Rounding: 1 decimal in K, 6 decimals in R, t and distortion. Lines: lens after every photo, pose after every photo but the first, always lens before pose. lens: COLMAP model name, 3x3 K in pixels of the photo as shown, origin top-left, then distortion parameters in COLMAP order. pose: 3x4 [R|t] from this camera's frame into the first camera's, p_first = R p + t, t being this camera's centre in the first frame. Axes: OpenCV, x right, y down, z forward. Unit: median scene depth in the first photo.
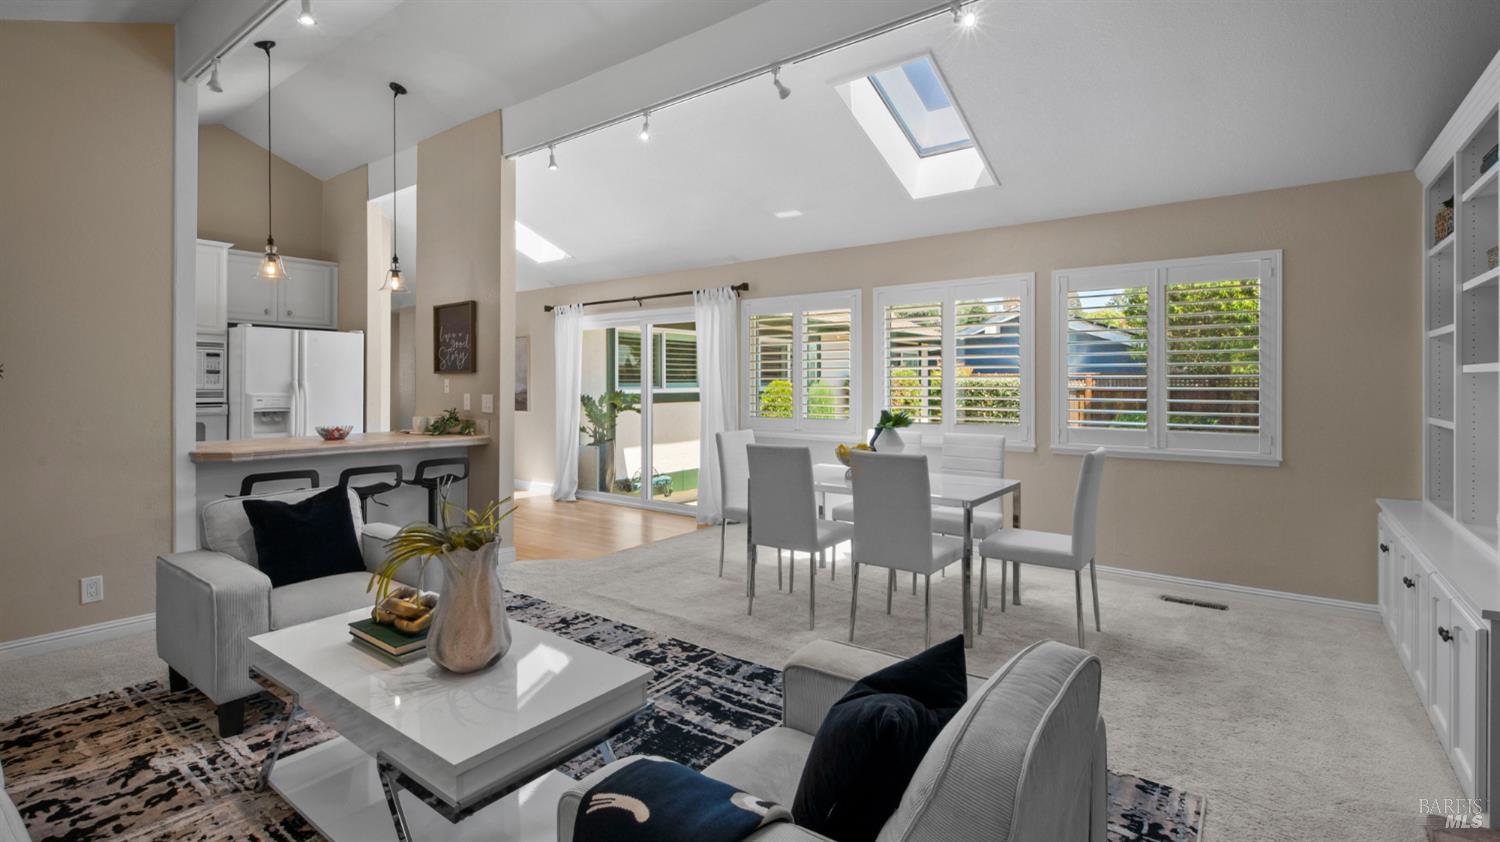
lens RADIAL K [[691.6, 0, 750.2], [0, 691.6, 389.7], [0, 0, 1]] dist [0.002655, -0.000109]
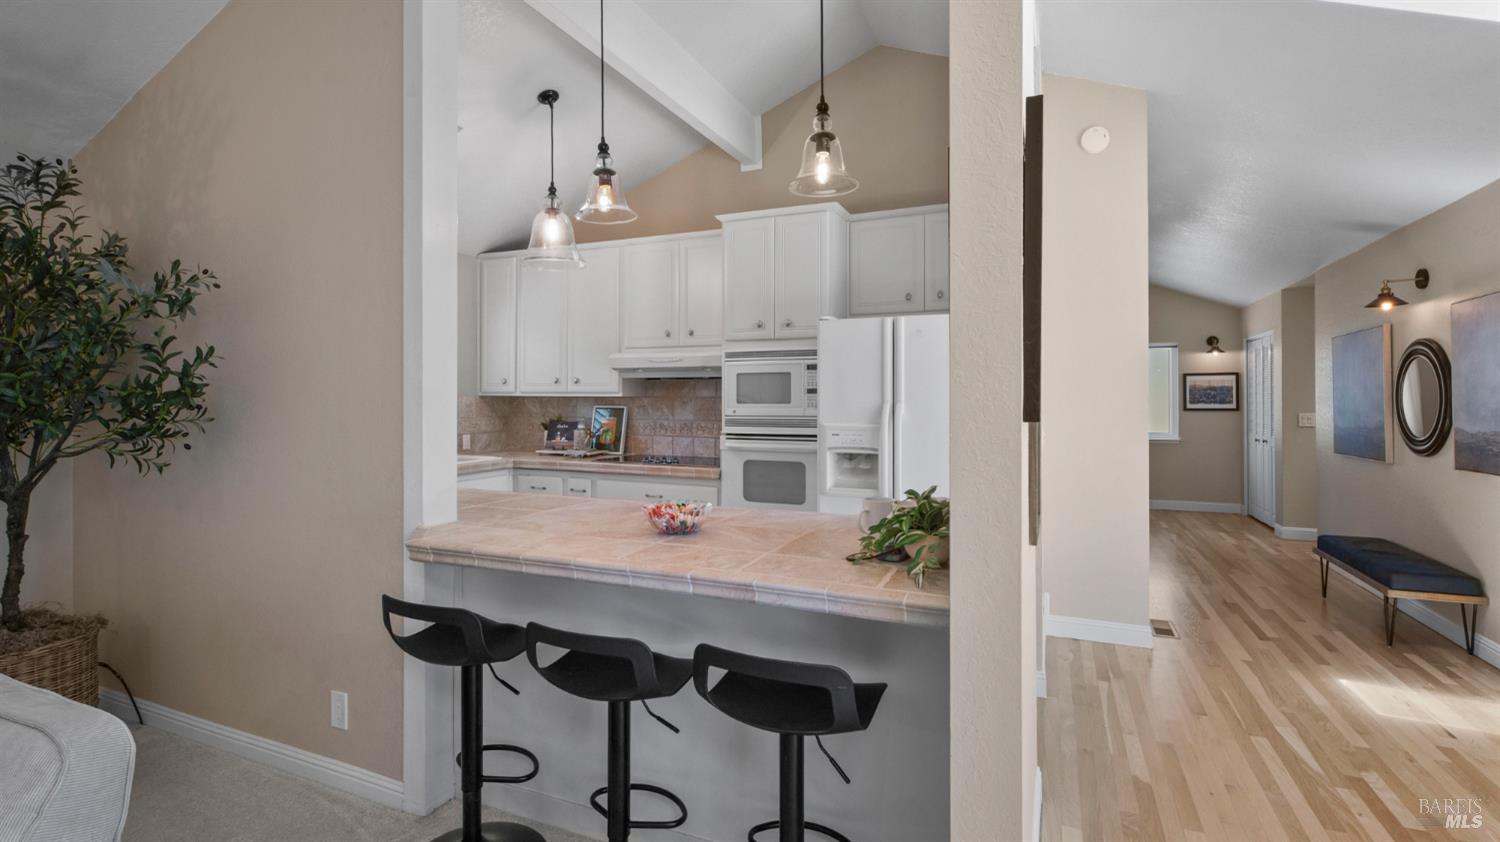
lens RADIAL K [[688.5, 0, 747.9], [0, 688.5, 391.5], [0, 0, 1]] dist [0.004512, -0.000769]
pose [[0.226205, -0.017842, -0.973916, -0.140788], [-0.005484, 0.999793, -0.019589, -0.013953], [0.974064, 0.009772, 0.226060, 0.954070]]
